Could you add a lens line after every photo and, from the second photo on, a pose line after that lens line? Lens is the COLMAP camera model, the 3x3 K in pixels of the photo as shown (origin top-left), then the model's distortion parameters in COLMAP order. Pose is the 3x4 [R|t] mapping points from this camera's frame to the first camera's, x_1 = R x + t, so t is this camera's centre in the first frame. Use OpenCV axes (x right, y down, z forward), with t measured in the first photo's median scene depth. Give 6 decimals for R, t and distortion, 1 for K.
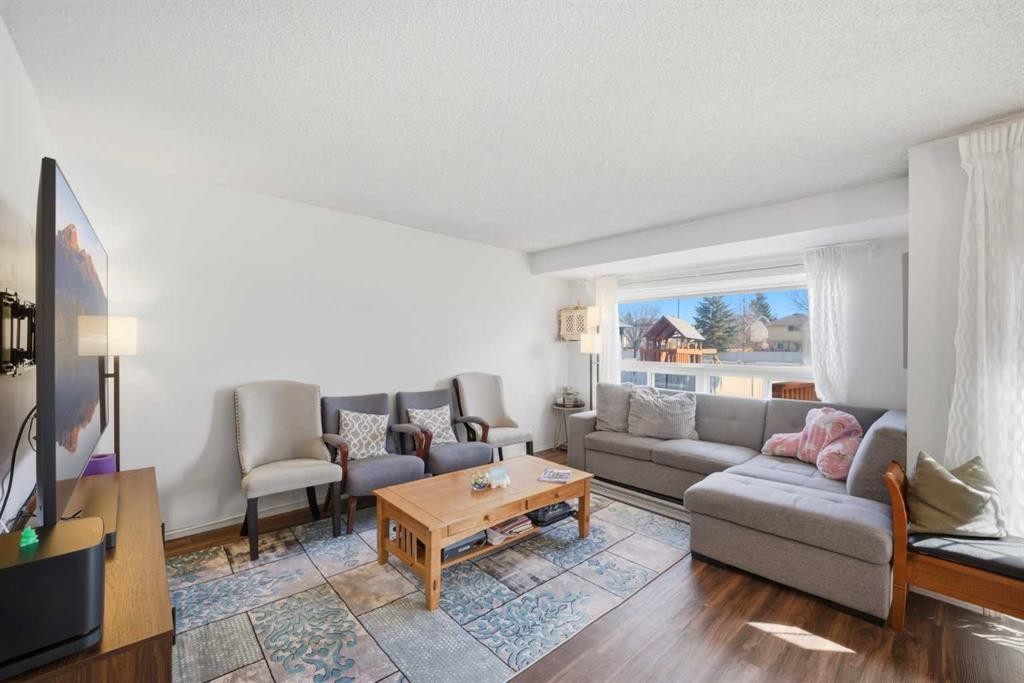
lens RADIAL K [[417.0, 0, 509.5], [0, 417.0, 346.5], [0, 0, 1]] dist [-0.025376, 0.005306]
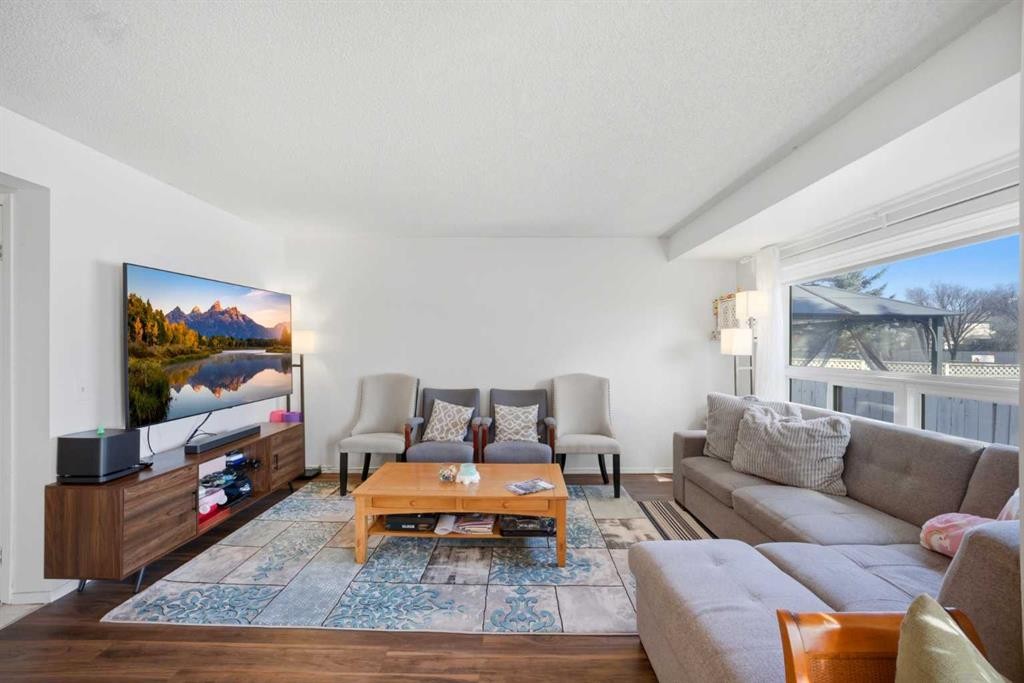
lens RADIAL K [[417.0, 0, 509.5], [0, 417.0, 346.5], [0, 0, 1]] dist [-0.025376, 0.005306]
pose [[0.724746, -0.009888, -0.688946, 0.600937], [0.006525, 0.999951, -0.007487, 0.007150], [0.688986, 0.000931, 0.724774, 0.260096]]
